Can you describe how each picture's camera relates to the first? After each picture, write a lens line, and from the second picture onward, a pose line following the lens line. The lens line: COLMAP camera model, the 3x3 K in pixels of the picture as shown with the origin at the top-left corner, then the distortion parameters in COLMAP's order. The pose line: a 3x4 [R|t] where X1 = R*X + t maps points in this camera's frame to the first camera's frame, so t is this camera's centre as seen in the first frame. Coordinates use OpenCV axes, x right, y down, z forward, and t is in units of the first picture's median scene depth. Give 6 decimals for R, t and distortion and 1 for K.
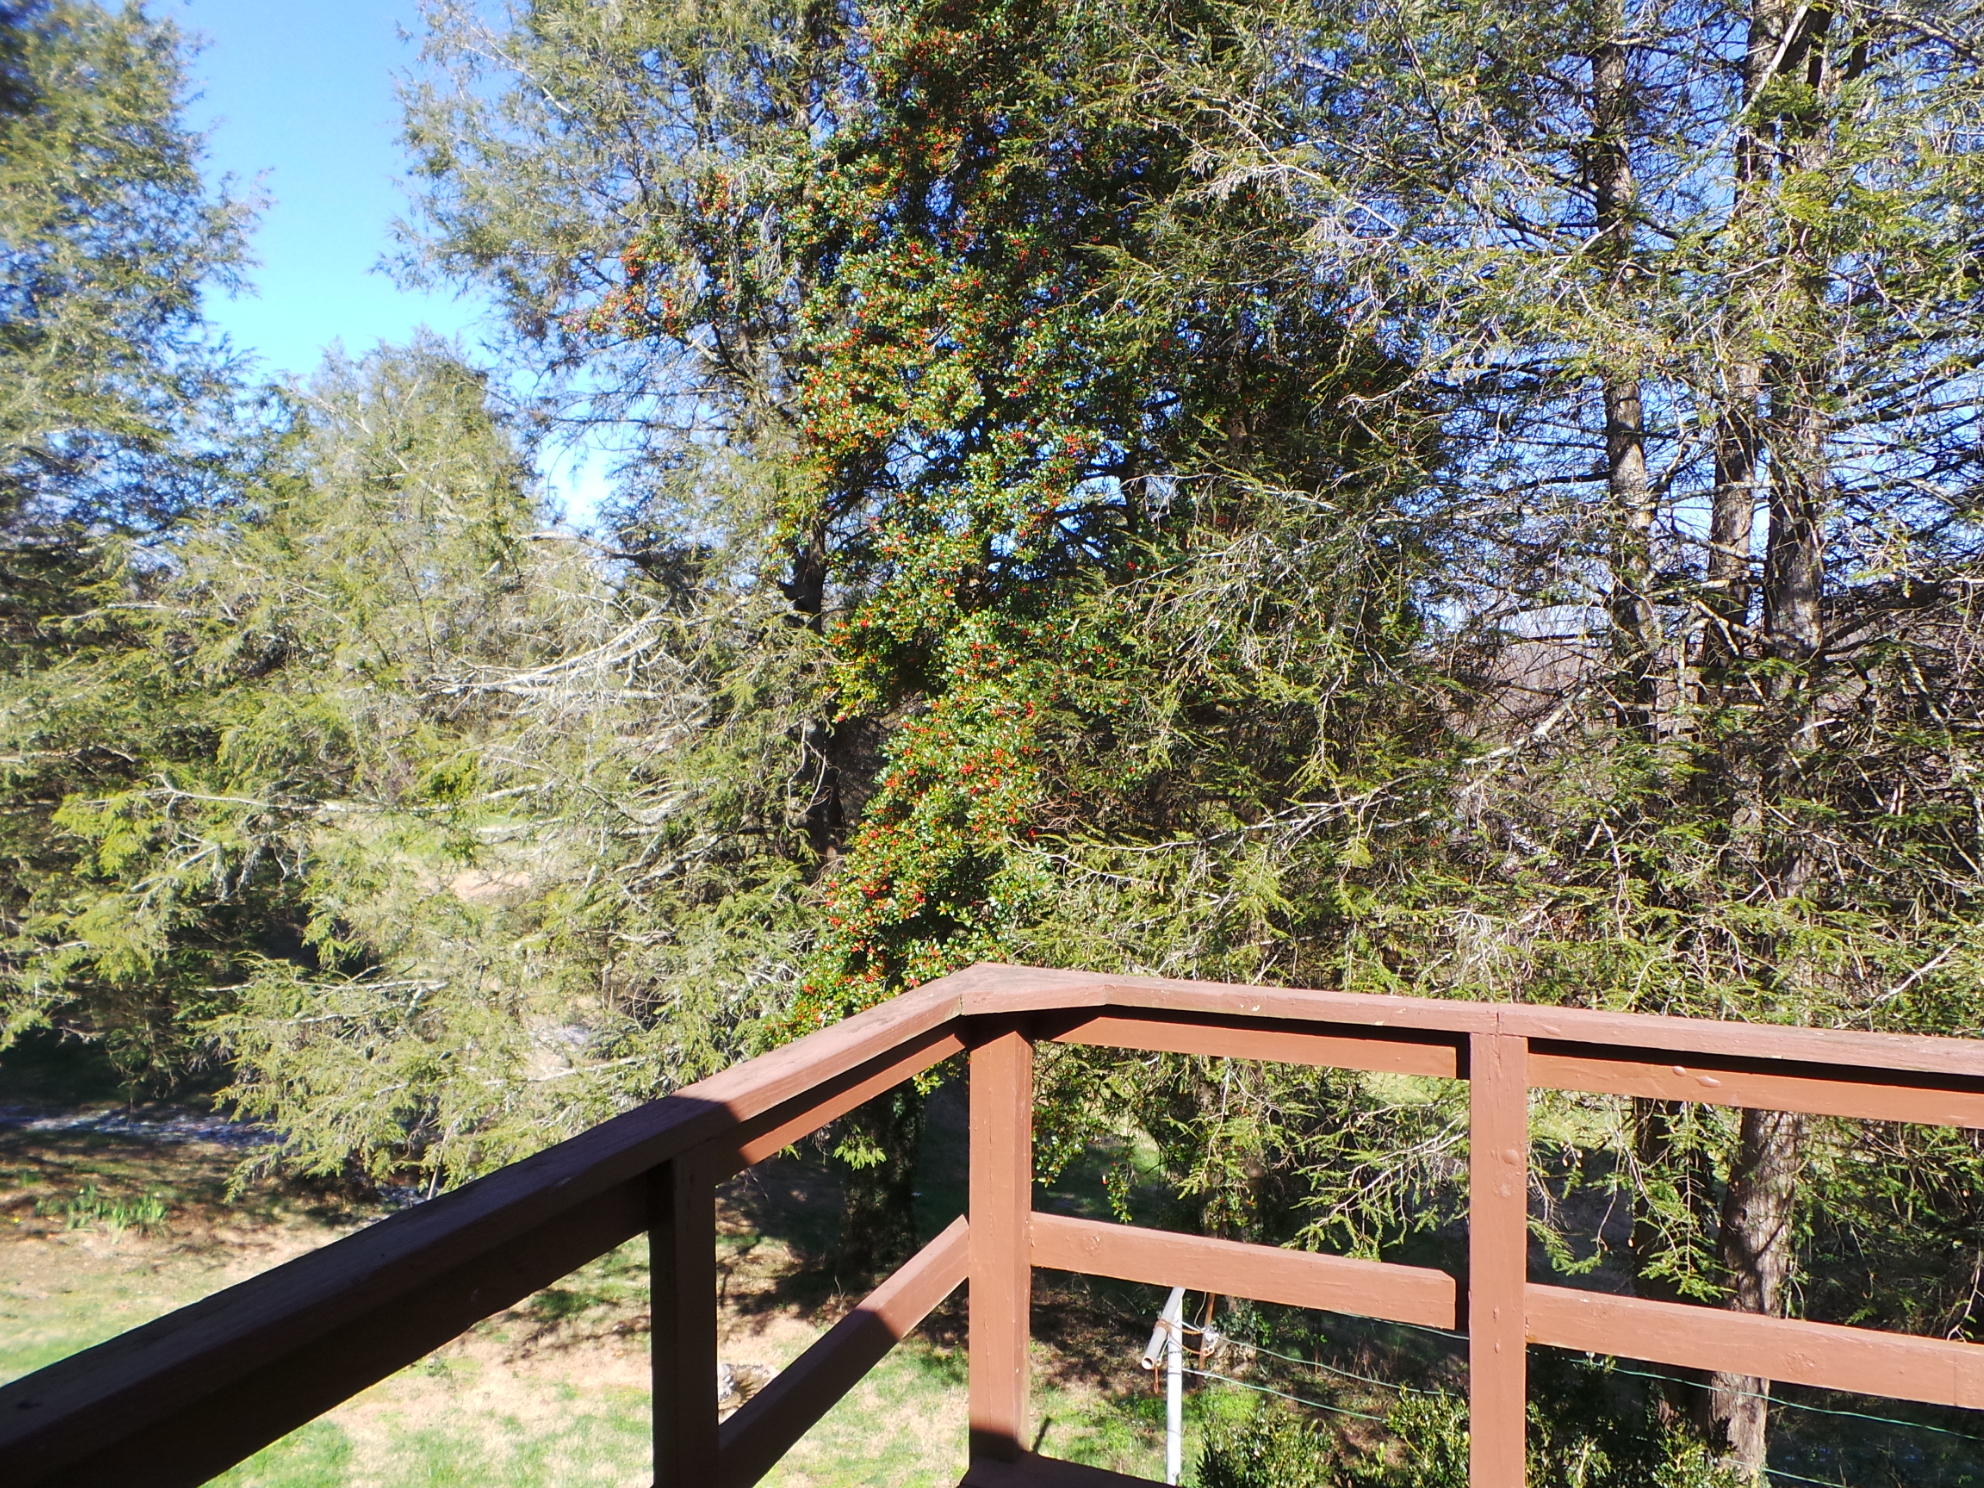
lens RADIAL K [[1374.1, 0, 989.6], [0, 1374.1, 745.5], [0, 0, 1]] dist [0.008827, 0.003399]
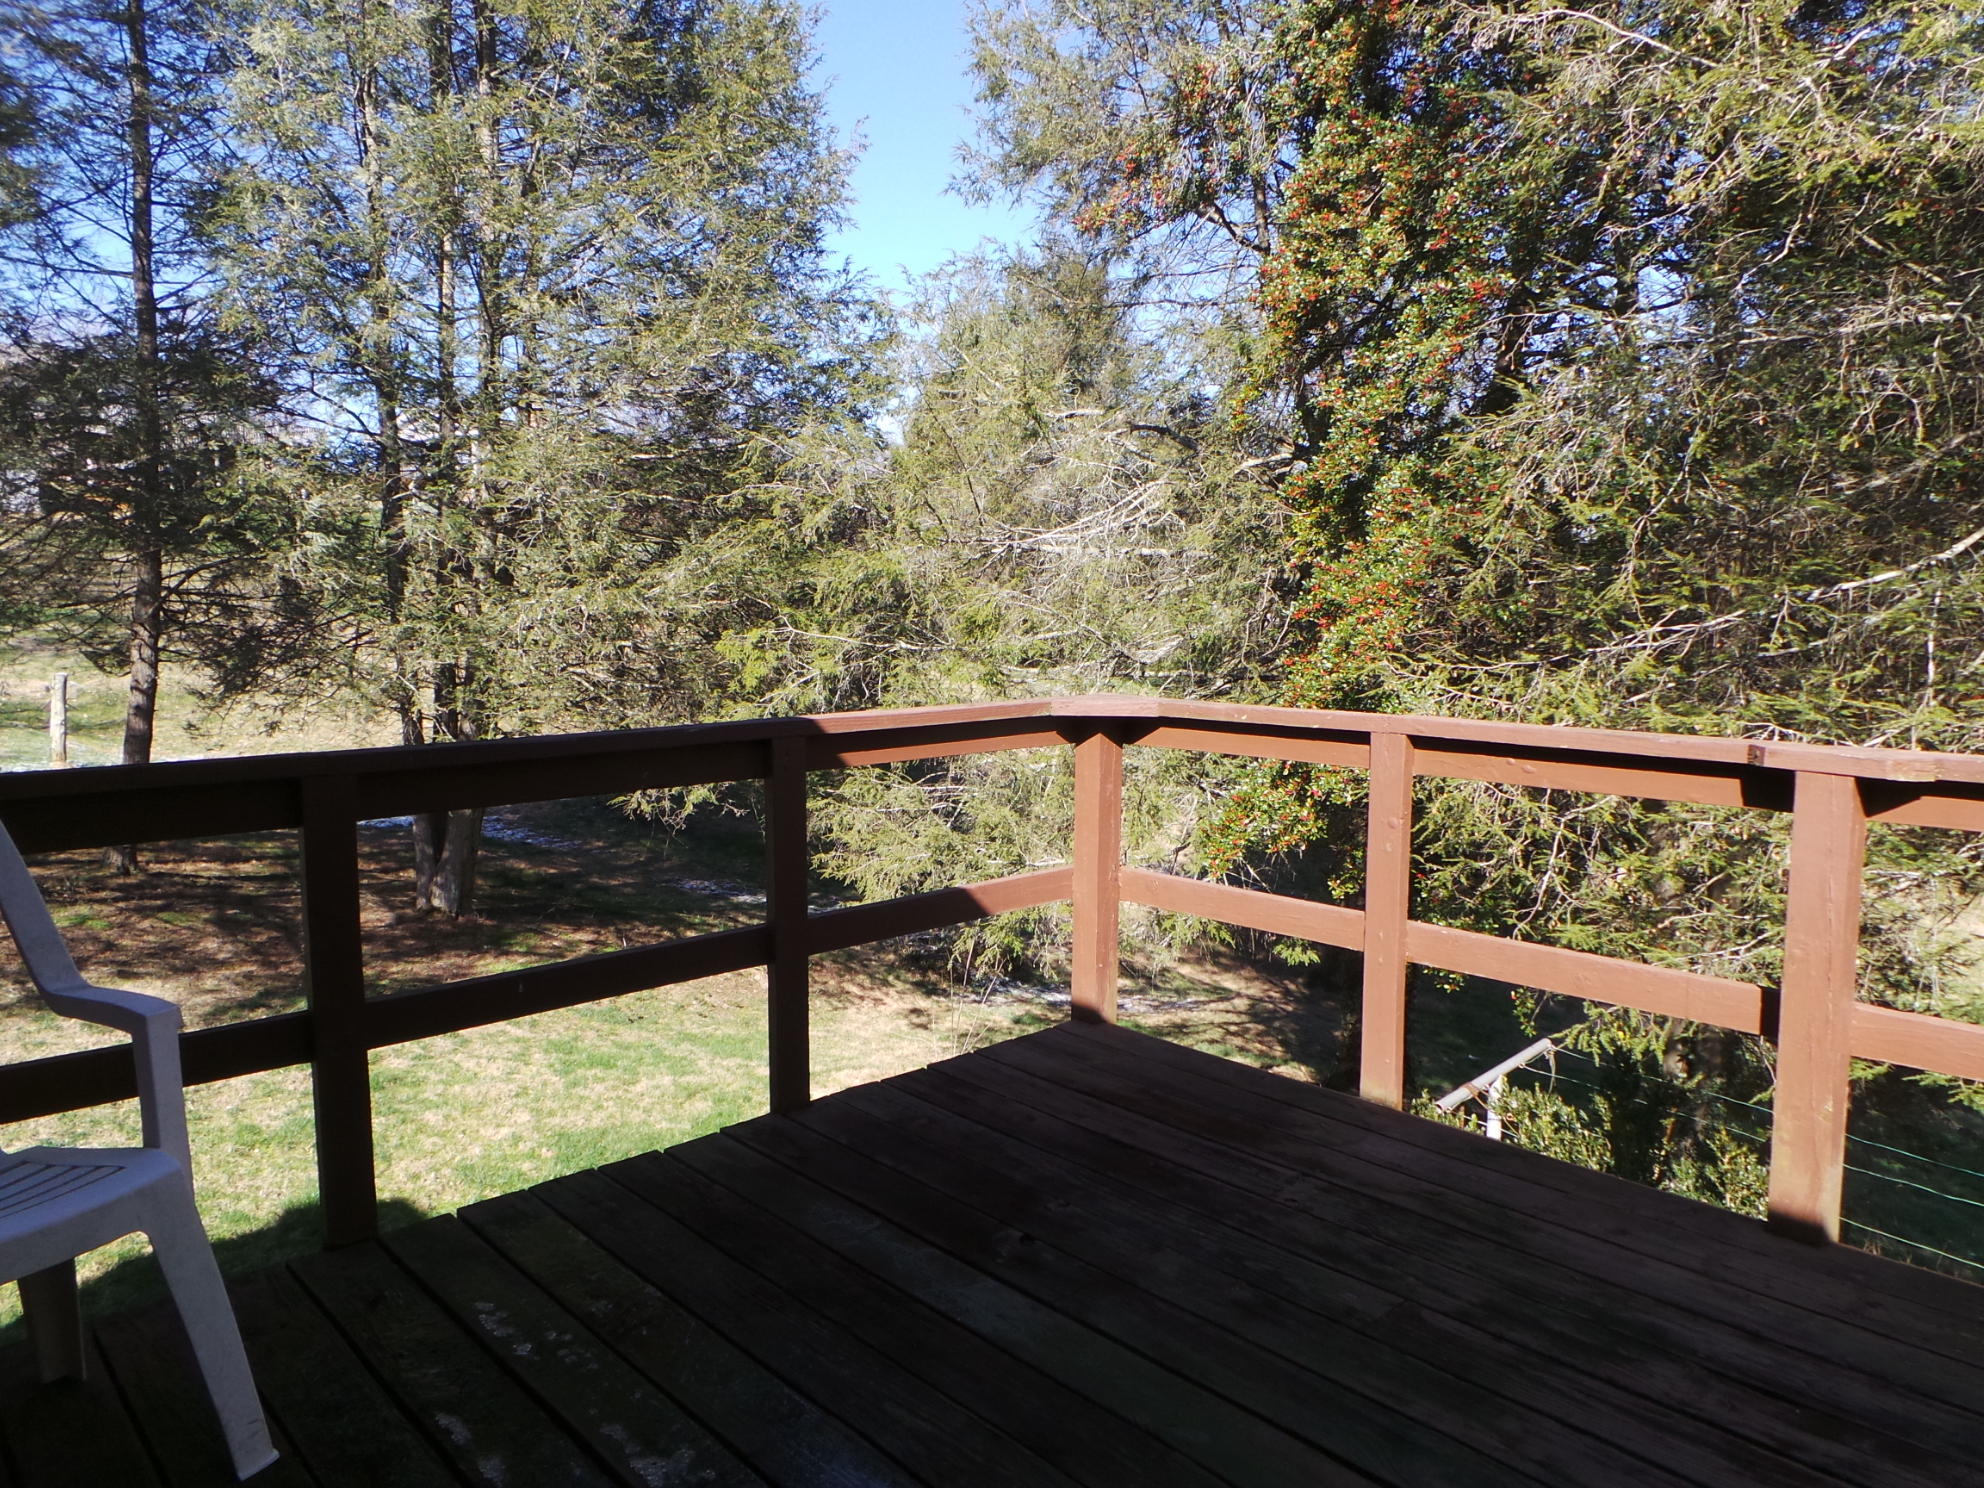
lens RADIAL K [[1374.1, 0, 1006.7], [0, 1374.1, 740.3], [0, 0, 1]] dist [0.008827, 0.003399]
pose [[0.906129, 0.039995, -0.421106, 0.145207], [-0.003542, 0.996202, 0.086995, 0.024247], [0.422986, -0.077338, 0.902830, -0.093743]]
